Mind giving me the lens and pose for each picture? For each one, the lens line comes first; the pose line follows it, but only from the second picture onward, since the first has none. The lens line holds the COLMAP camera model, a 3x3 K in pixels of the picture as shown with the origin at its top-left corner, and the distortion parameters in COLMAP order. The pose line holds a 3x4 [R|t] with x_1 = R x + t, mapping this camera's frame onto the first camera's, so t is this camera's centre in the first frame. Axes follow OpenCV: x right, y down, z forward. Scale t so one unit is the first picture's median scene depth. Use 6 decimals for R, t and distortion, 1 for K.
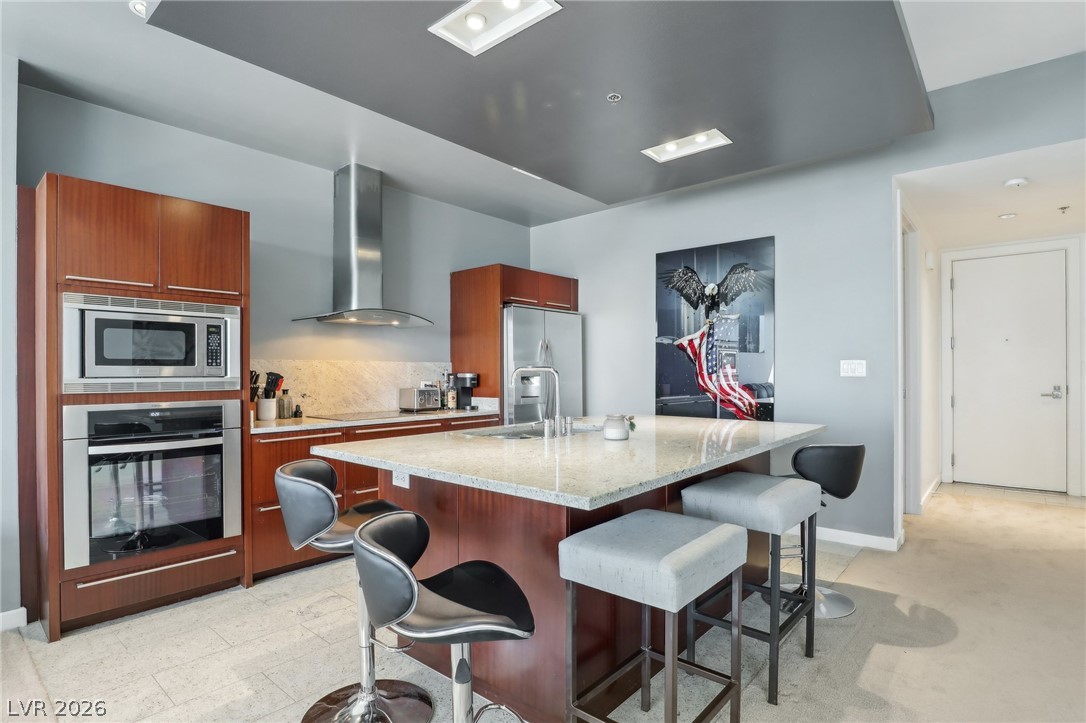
lens RADIAL K [[551.6, 0, 548.8], [0, 551.6, 373.6], [0, 0, 1]] dist [-0.025115, 0.002143]
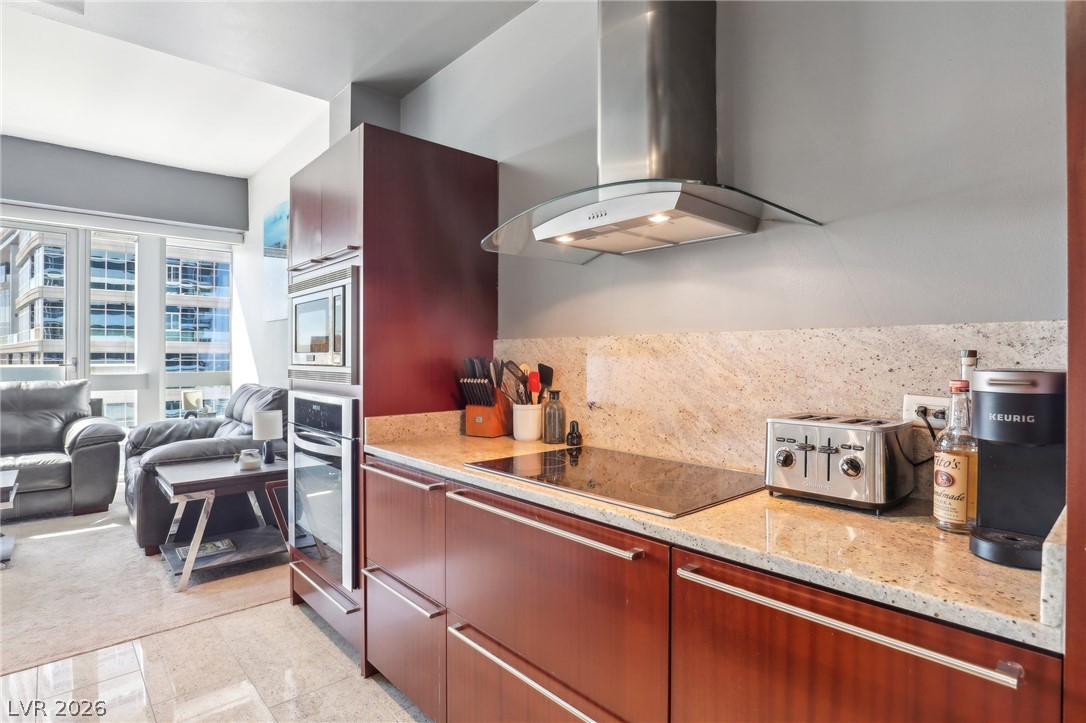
lens RADIAL K [[551.6, 0, 541.2], [0, 551.6, 360.4], [0, 0, 1]] dist [-0.025115, 0.002143]
pose [[-0.128052, 0.010117, -0.991716, 0.076414], [-0.001363, 0.999945, 0.010377, -0.007473], [0.991767, 0.002680, -0.128031, 1.042769]]
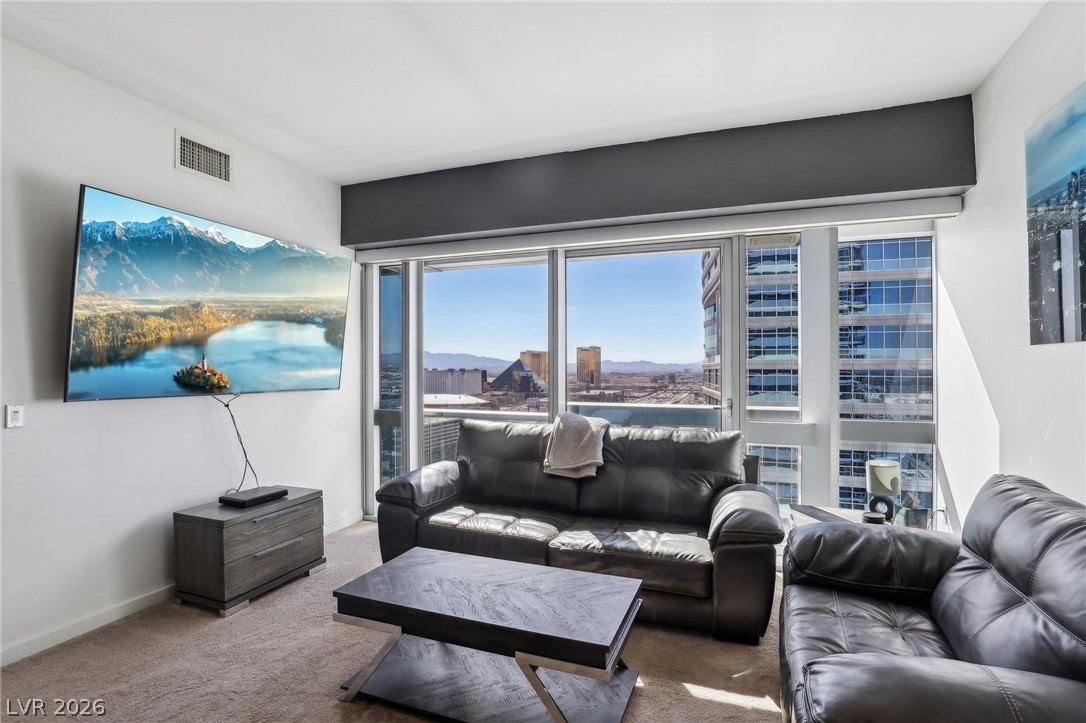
lens RADIAL K [[511.6, 0, 558.6], [0, 511.6, 359.7], [0, 0, 1]] dist [-0.028507, 0.004780]
pose [[-0.936129, -0.006899, -0.351590, -0.420759], [-0.001182, 0.999864, -0.016471, -0.058177], [0.351655, -0.015003, -0.936009, 0.562480]]
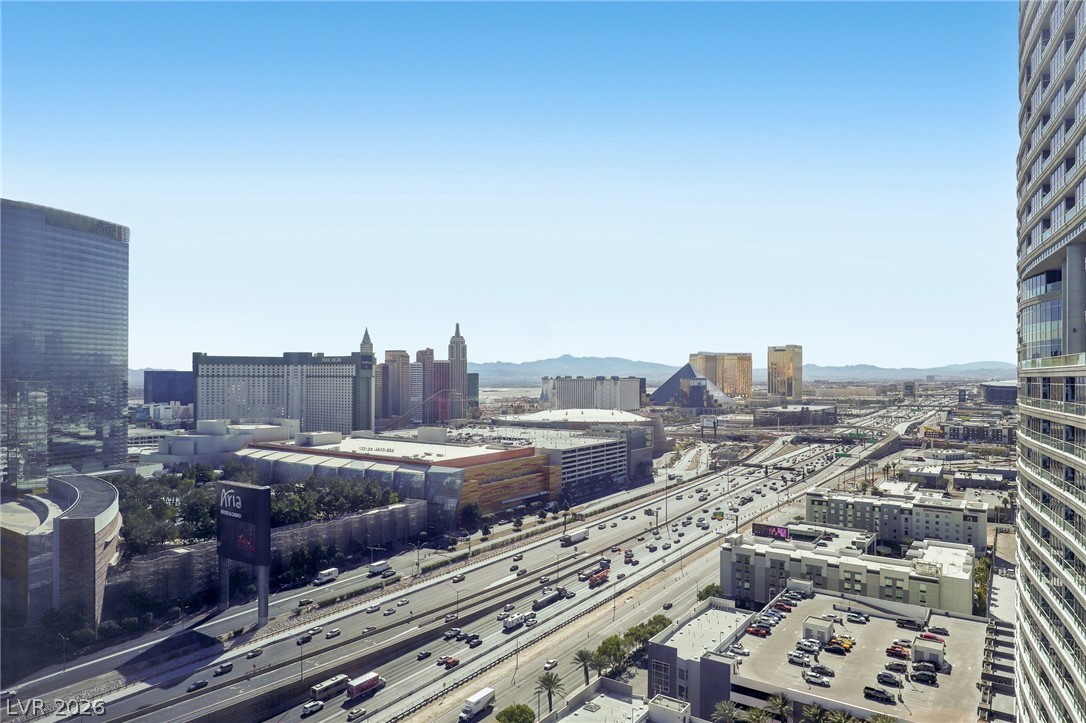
lens RADIAL K [[658.2, 0, 548.6], [0, 658.2, 370.0], [0, 0, 1]] dist [-0.026208, 0.001585]
pose [[-0.997067, 0.002330, -0.076495, 0.161261], [0.002993, 0.999959, -0.008552, -0.093436], [0.076472, -0.008756, -0.997033, -1.458751]]
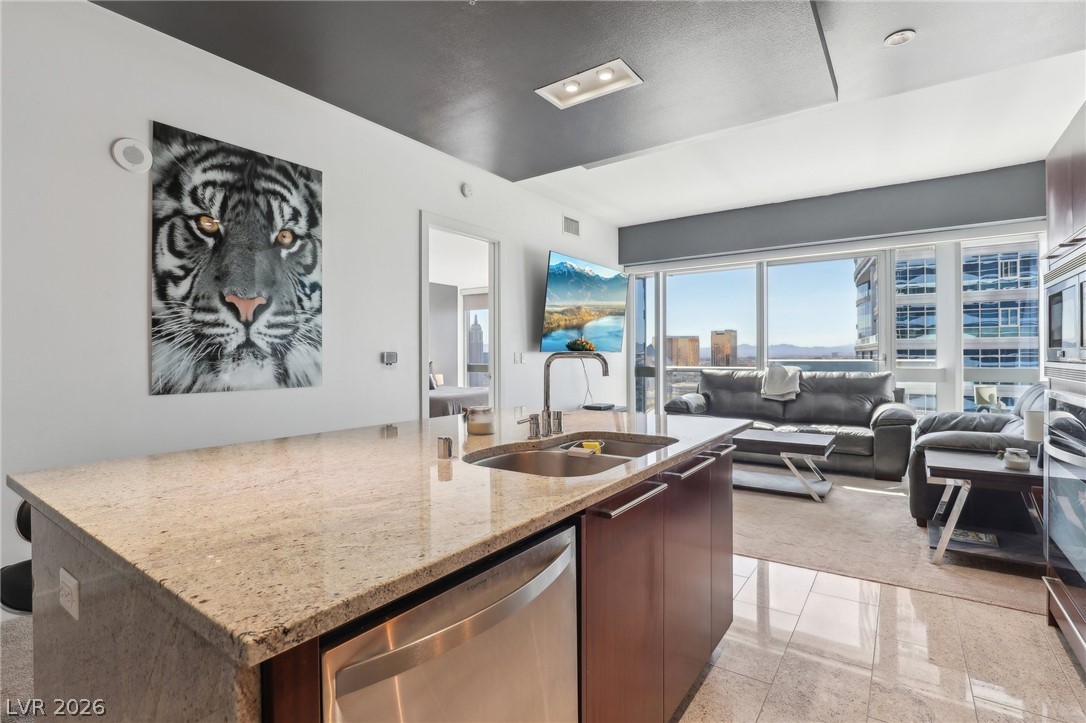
lens RADIAL K [[511.6, 0, 562.0], [0, 511.6, 355.1], [0, 0, 1]] dist [-0.028507, 0.004780]
pose [[-0.993749, 0.008759, -0.111293, 0.051330], [0.008585, 0.999961, 0.002048, -0.007400], [0.111307, 0.001080, -0.993785, 1.155036]]
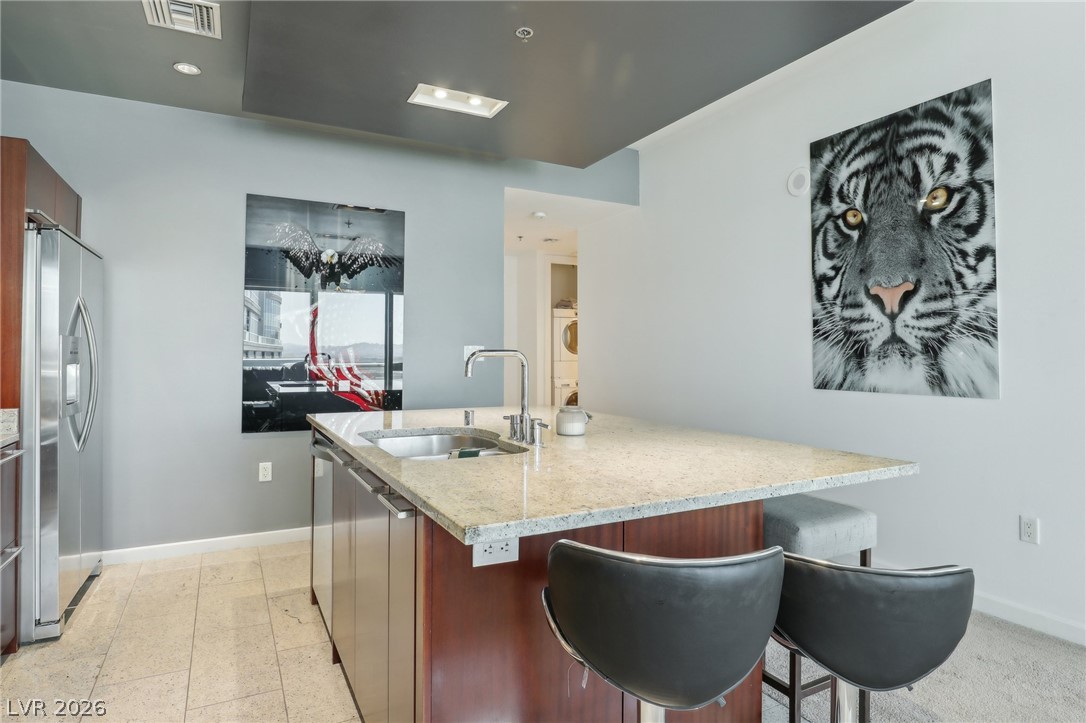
lens RADIAL K [[602.7, 0, 541.0], [0, 602.7, 342.2], [0, 0, 1]] dist [-0.010419, -0.002108]
pose [[0.369858, 0.022263, 0.928822, -0.490819], [-0.001135, 0.999723, -0.023511, -0.004163], [-0.929088, 0.007642, 0.369781, 0.433105]]
